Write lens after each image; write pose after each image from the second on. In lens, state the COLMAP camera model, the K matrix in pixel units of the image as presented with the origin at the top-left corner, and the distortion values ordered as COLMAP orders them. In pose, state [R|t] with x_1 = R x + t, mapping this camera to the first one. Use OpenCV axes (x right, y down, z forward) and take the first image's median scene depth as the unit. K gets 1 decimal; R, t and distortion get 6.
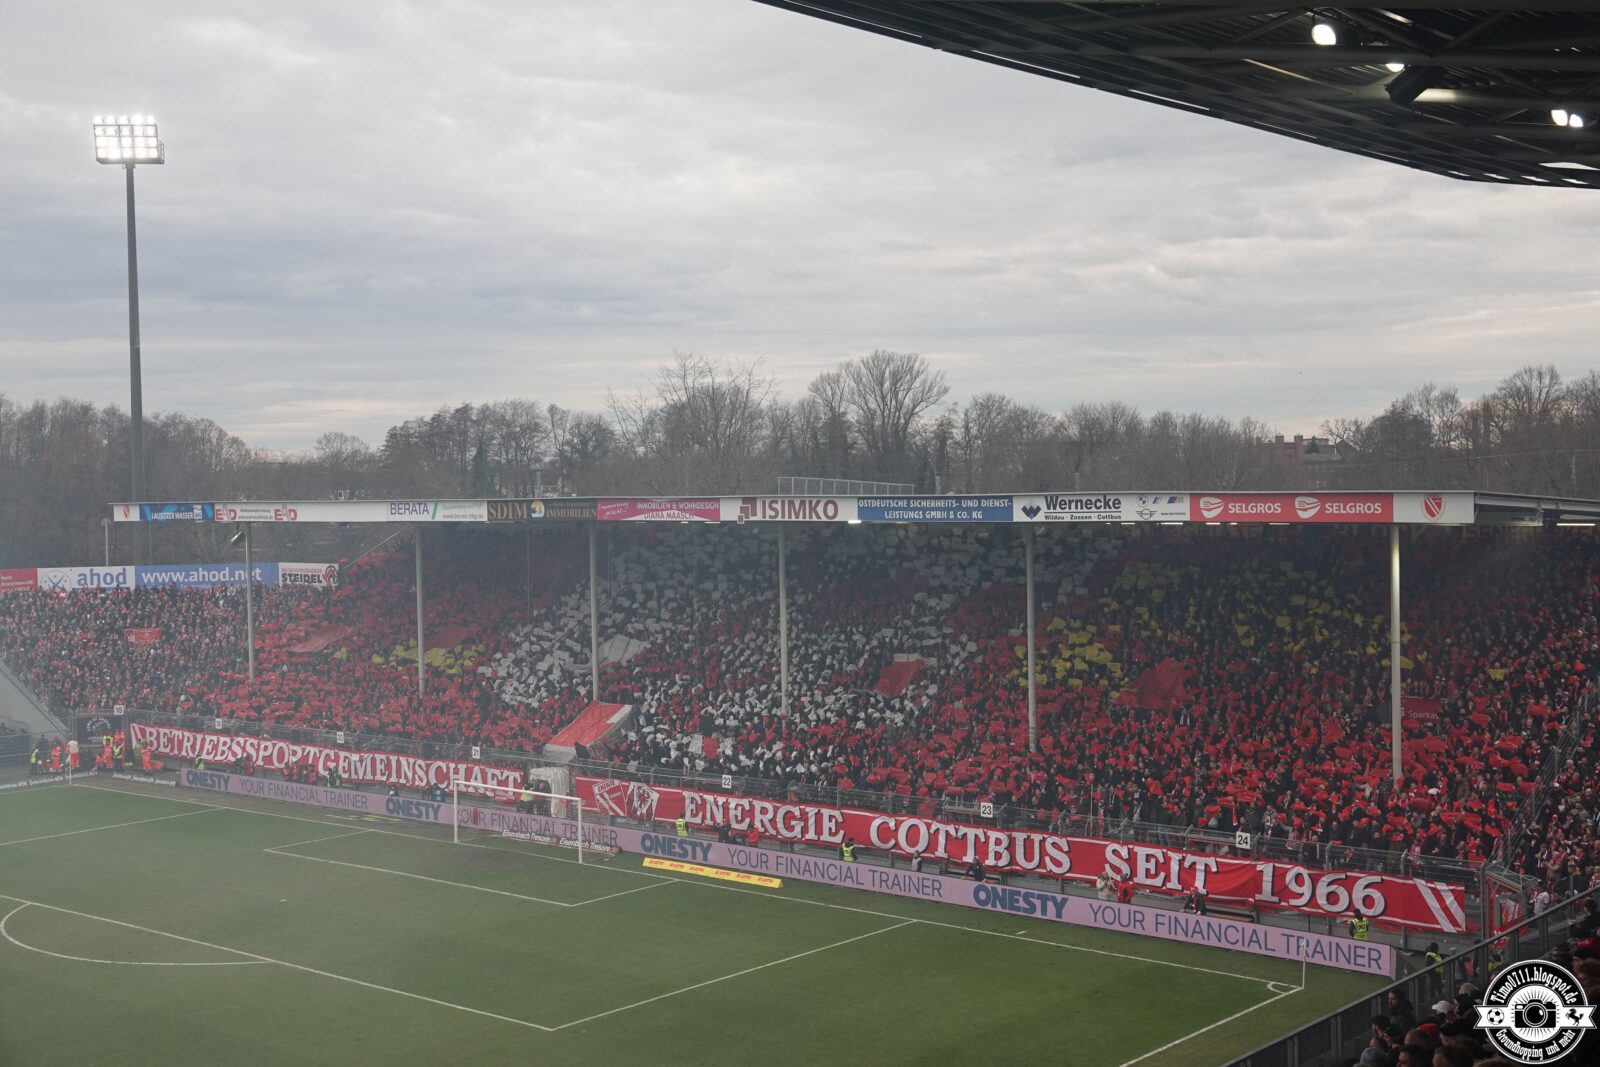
lens RADIAL K [[2018.5, 0, 800.0], [0, 2018.5, 533.5], [0, 0, 1]] dist [0.015174, -0.027797]
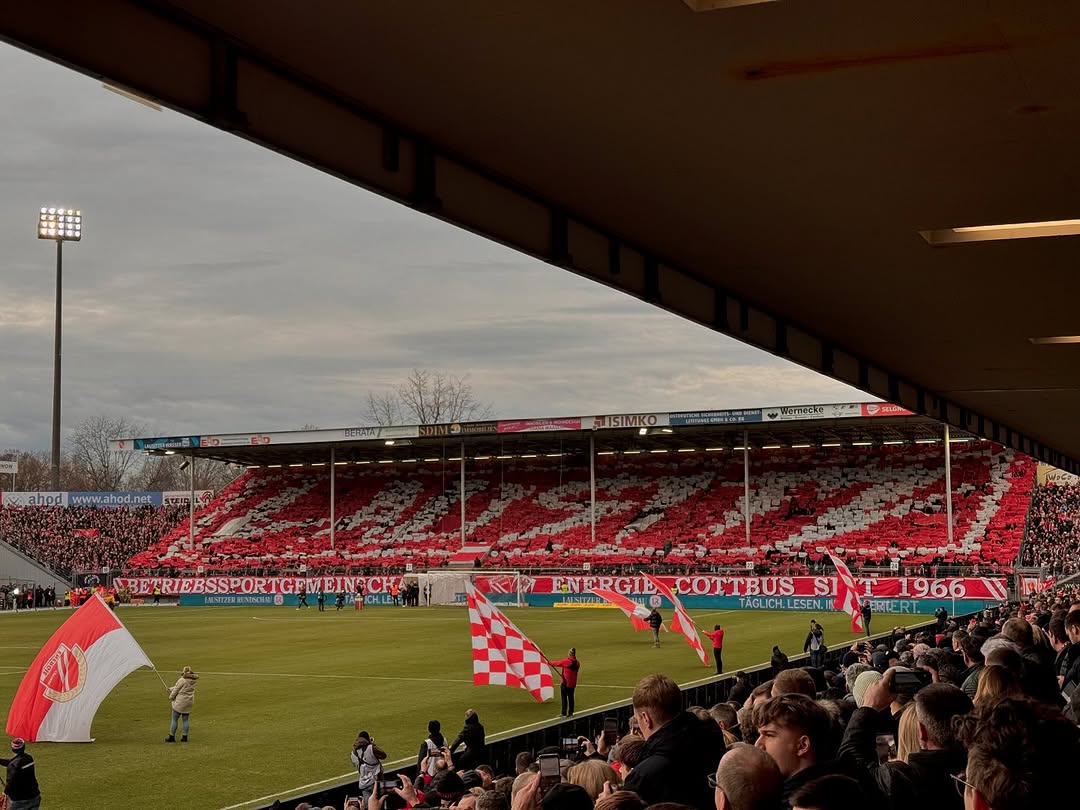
lens RADIAL K [[1487.3, 0, 546.7], [0, 1487.3, 412.5], [0, 0, 1]] dist [0.171771, -0.288525]
pose [[0.962297, 0.033763, 0.269899, -0.461912], [-0.001047, 0.992719, -0.120452, 0.150897], [-0.272000, 0.115628, 0.955325, -0.343798]]
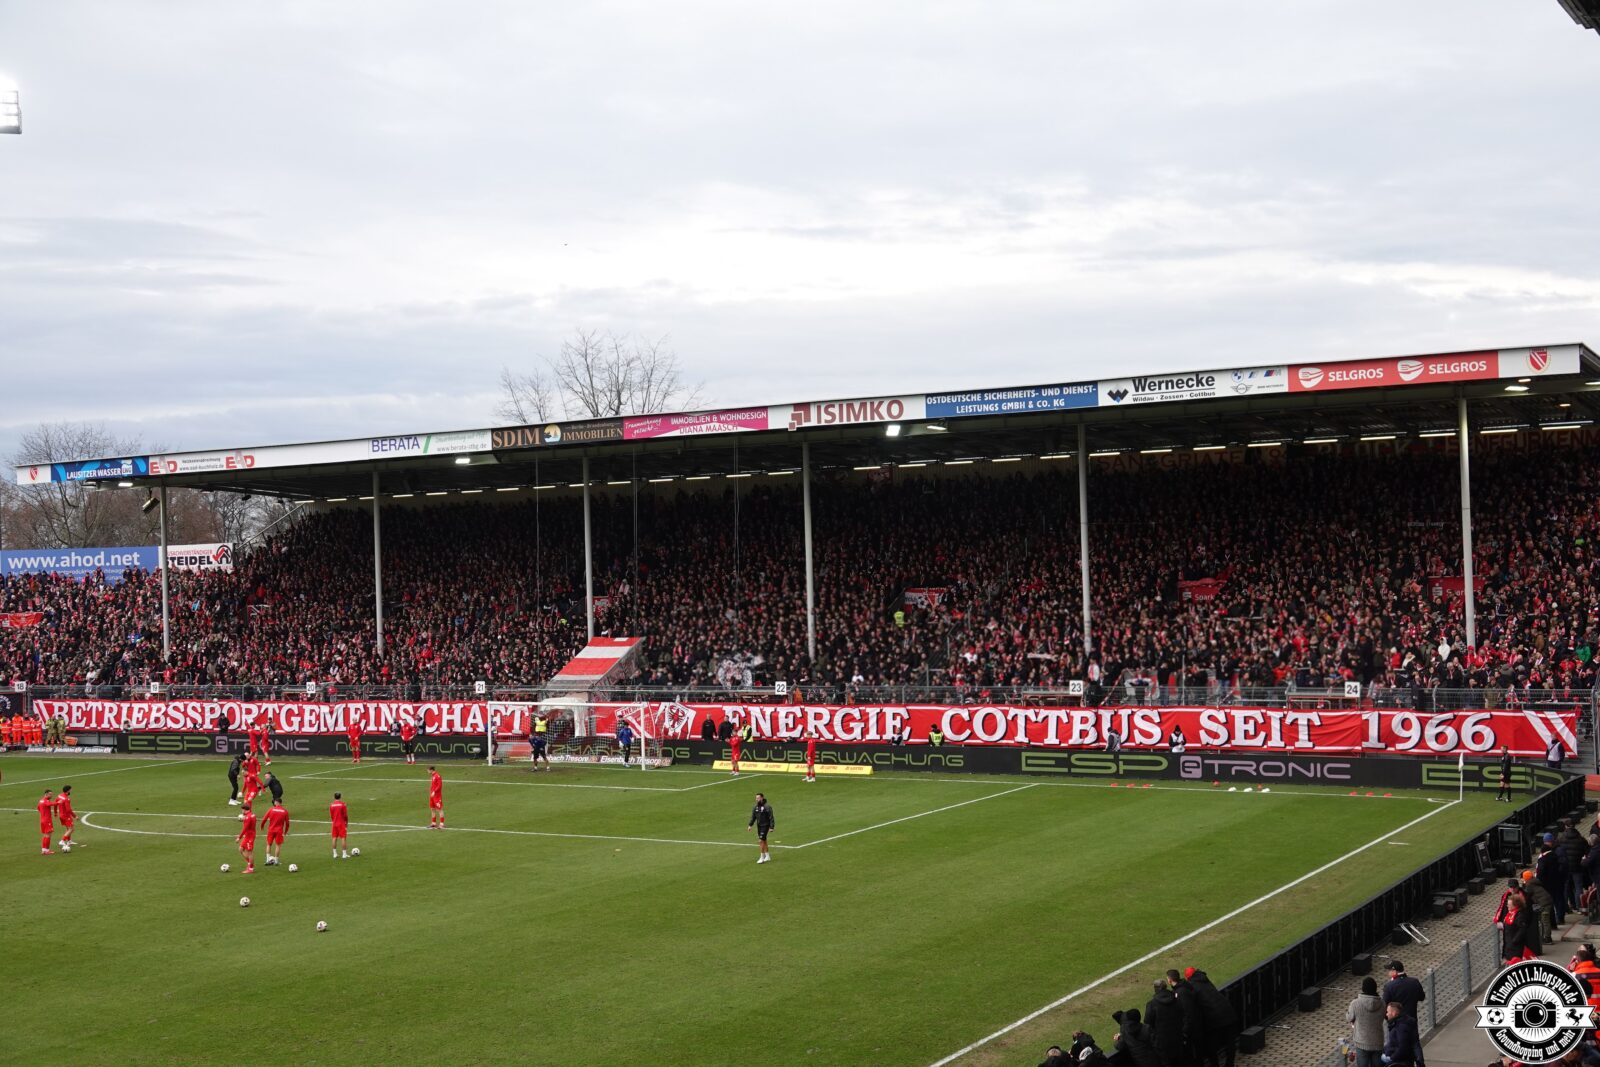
lens RADIAL K [[2027.2, 0, 813.4], [0, 2027.2, 533.8], [0, 0, 1]] dist [0.016536, -0.033517]
pose [[0.983047, -0.006786, 0.183226, -0.207918], [0.016392, 0.998566, -0.050960, 0.099769], [-0.182618, 0.053100, 0.981749, 0.006544]]
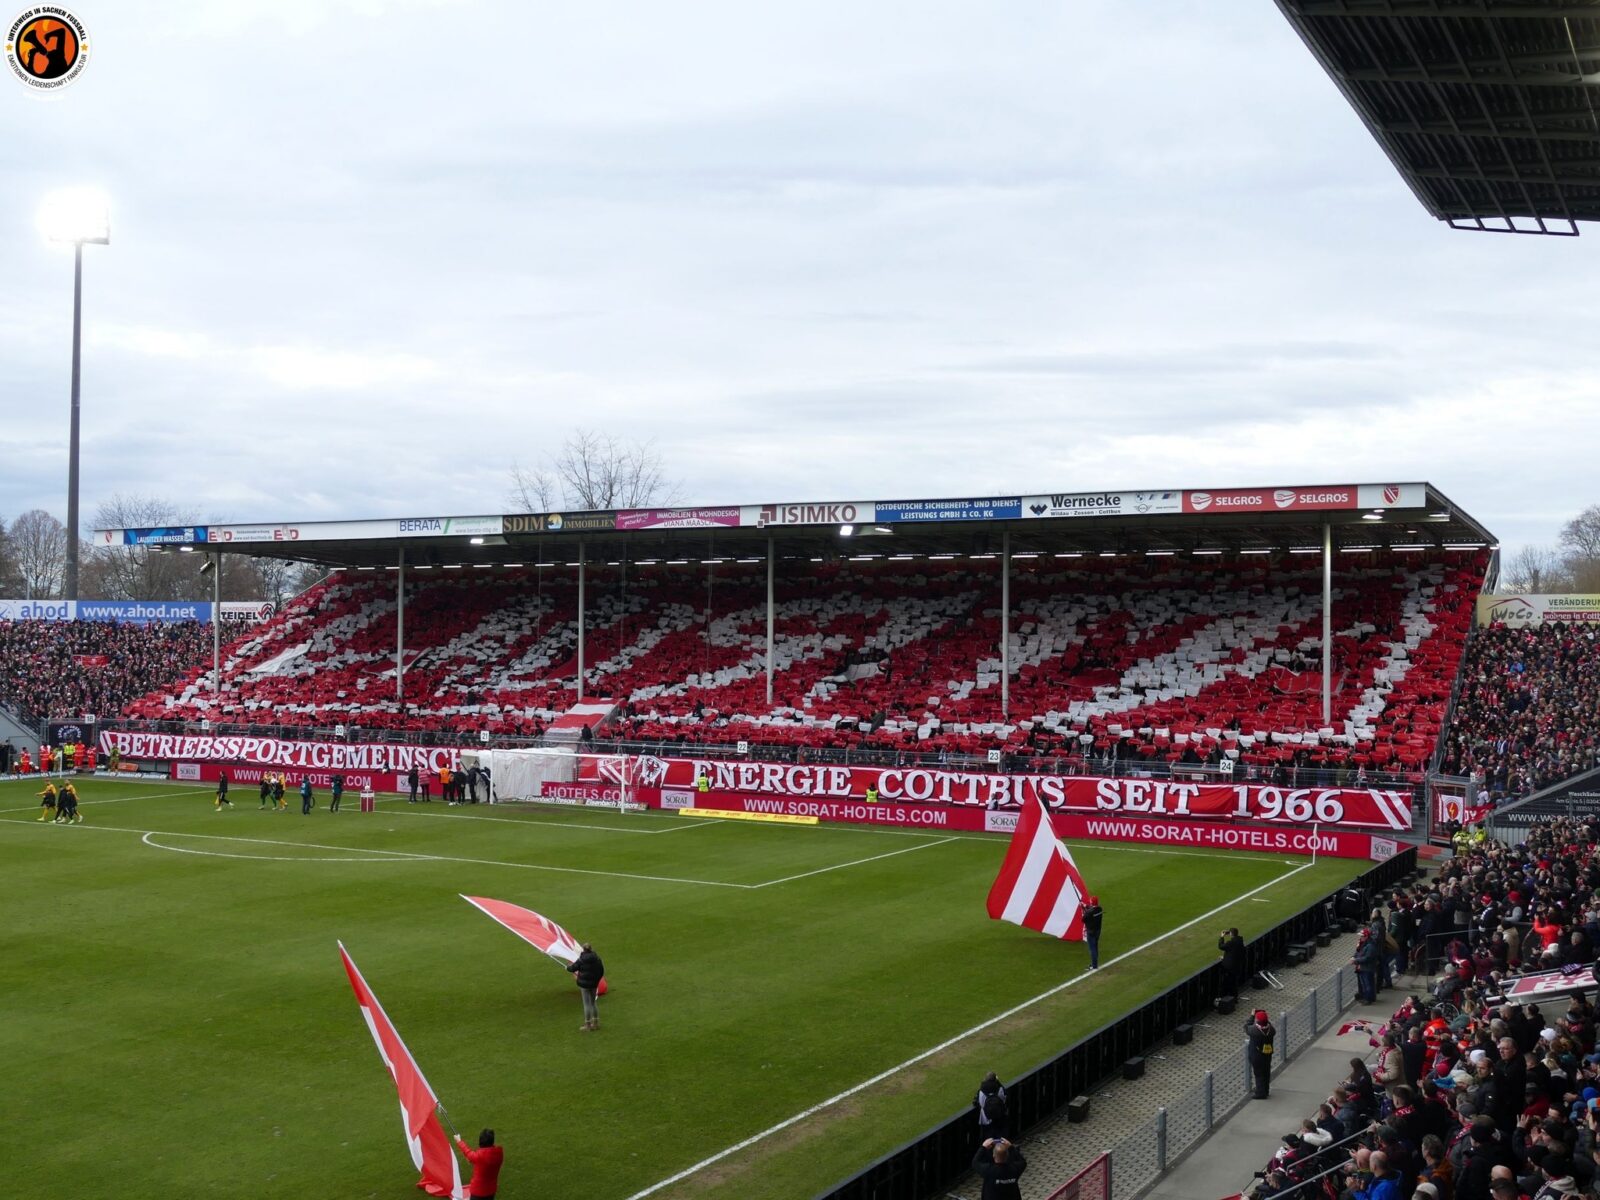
lens RADIAL K [[1746.3, 0, 806.3], [0, 1746.3, 593.8], [0, 0, 1]] dist [-0.038723, 0.047183]
pose [[0.978515, 0.031301, 0.203785, -0.213364], [-0.019934, 0.998141, -0.057597, 0.093460], [-0.205209, 0.052297, 0.977320, -0.002892]]
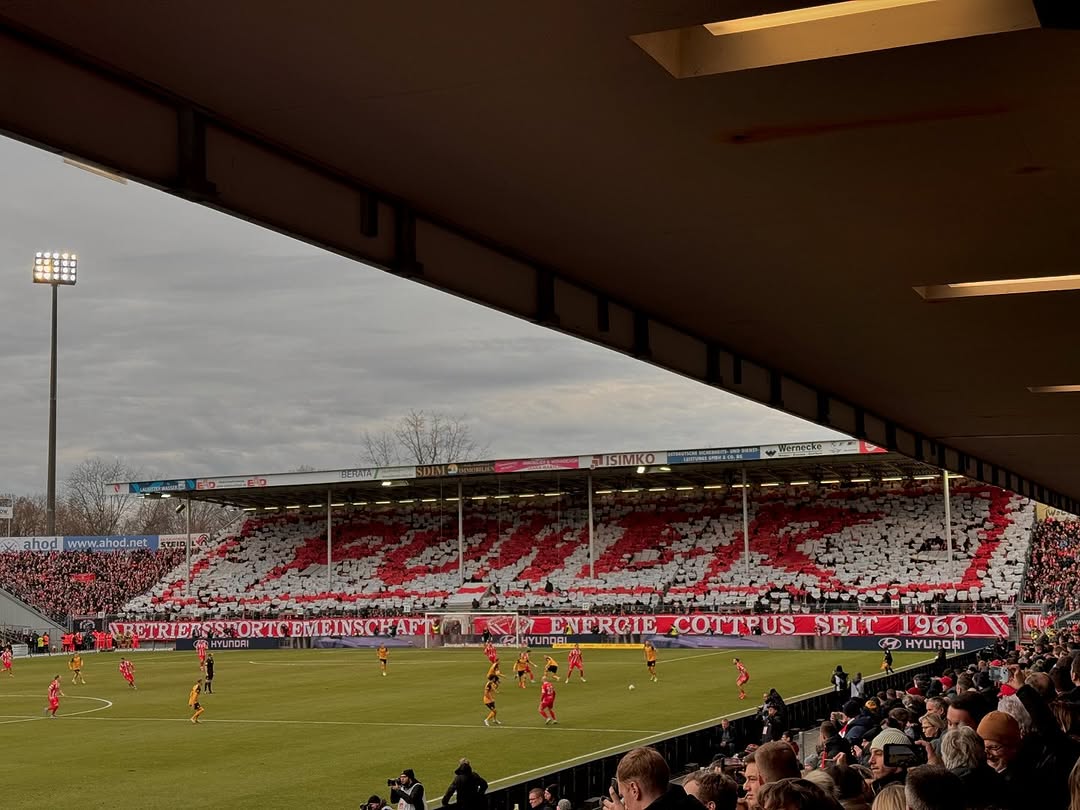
lens RADIAL K [[1490.0, 0, 544.9], [0, 1490.0, 416.0], [0, 0, 1]] dist [0.179655, -0.309636]
pose [[0.962460, 0.030838, 0.269666, -0.461089], [0.008481, 0.989623, -0.143439, 0.149579], [-0.271291, 0.140342, 0.952211, -0.342532]]
